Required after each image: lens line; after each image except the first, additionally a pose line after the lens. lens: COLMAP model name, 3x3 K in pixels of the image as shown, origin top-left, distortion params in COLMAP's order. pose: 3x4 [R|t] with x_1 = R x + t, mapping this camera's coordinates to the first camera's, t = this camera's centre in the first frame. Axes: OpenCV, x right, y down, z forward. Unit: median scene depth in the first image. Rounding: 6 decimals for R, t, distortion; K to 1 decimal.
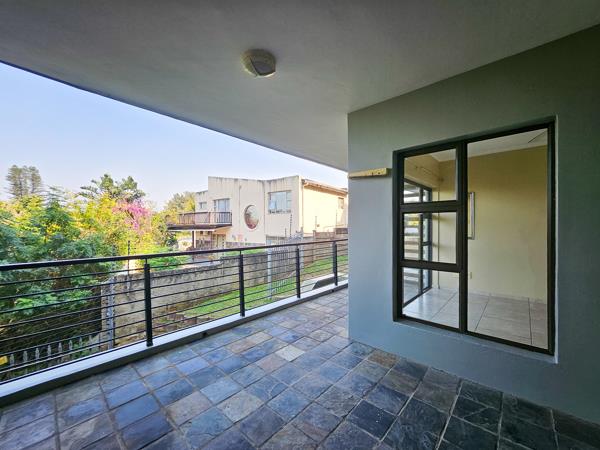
lens RADIAL K [[240.5, 0, 296.8], [0, 240.5, 226.2], [0, 0, 1]] dist [-0.005311, 0.000723]
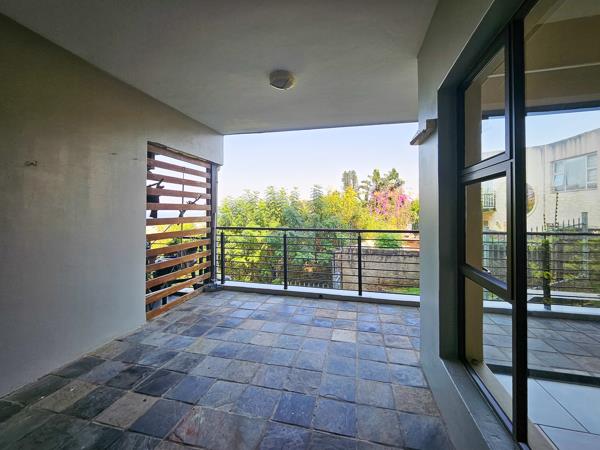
lens RADIAL K [[240.5, 0, 308.7], [0, 240.5, 207.9], [0, 0, 1]] dist [-0.005311, 0.000723]
pose [[0.500644, -0.008954, -0.865607, 0.315322], [-0.002459, 0.999928, -0.011765, 0.003059], [0.865650, 0.008019, 0.500586, 0.151864]]
